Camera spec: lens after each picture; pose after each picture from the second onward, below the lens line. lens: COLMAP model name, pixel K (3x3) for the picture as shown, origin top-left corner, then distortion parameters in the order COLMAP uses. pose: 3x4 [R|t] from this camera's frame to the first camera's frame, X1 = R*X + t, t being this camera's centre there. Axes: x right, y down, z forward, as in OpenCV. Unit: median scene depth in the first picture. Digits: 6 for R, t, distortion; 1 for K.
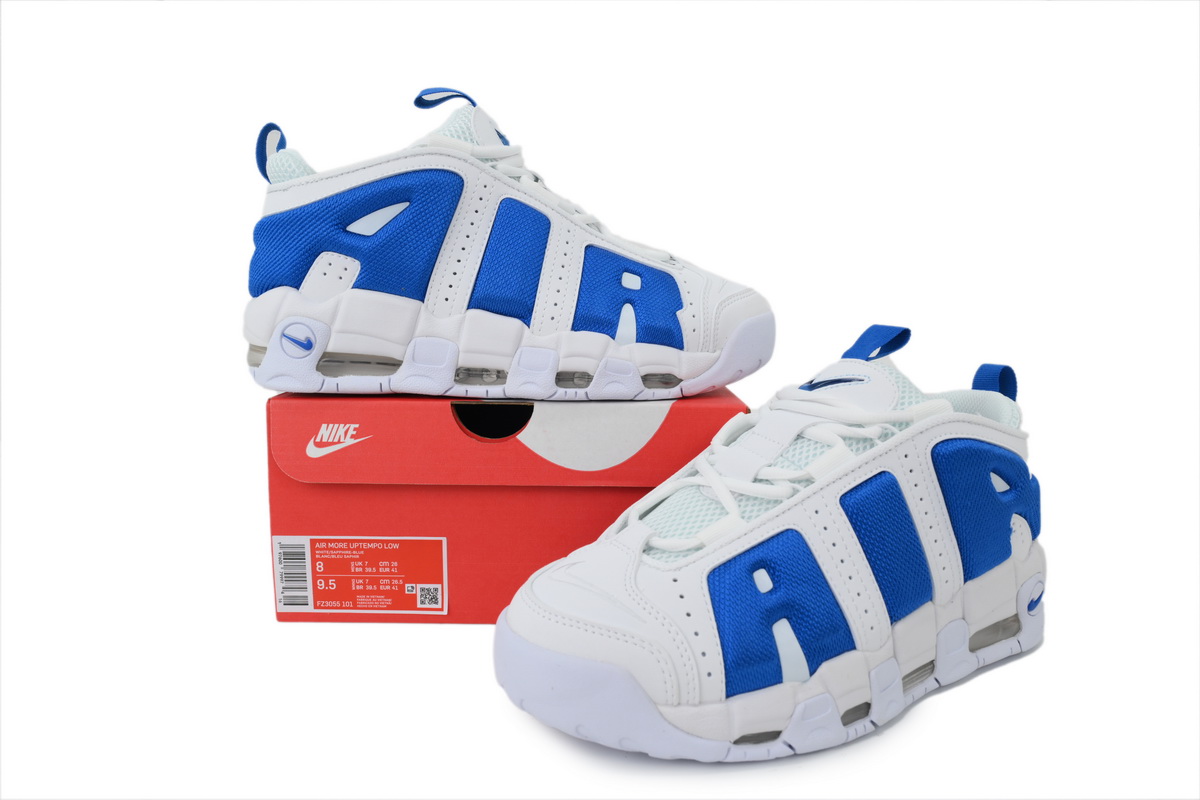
lens RADIAL K [[820.2, 0, 600.0], [0, 820.2, 400.0], [0, 0, 1]] dist [0.036014, -0.000134]
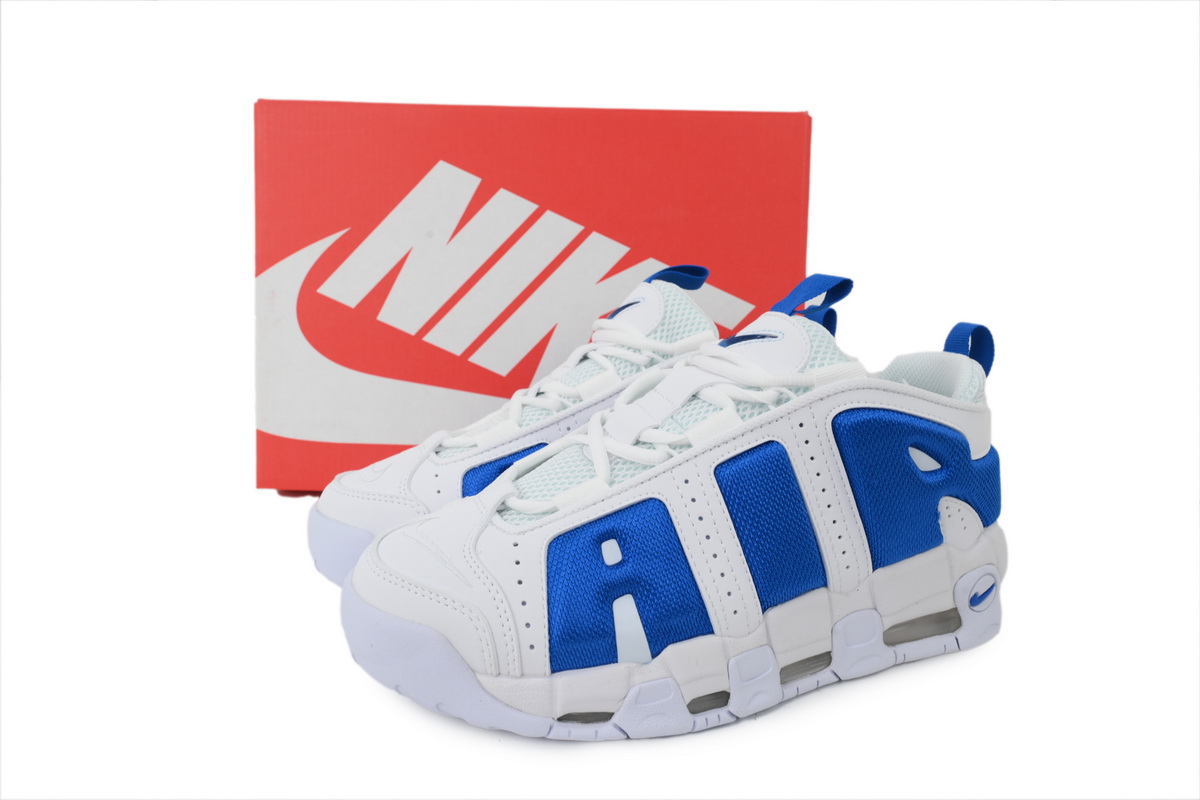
lens RADIAL K [[820.2, 0, 600.0], [0, 820.2, 400.0], [0, 0, 1]] dist [0.036014, -0.000134]
pose [[0.984500, 0.048895, -0.168433, 0.309511], [-0.036582, 0.996478, 0.075449, -0.017639], [0.171529, -0.068117, 0.982821, 0.099136]]
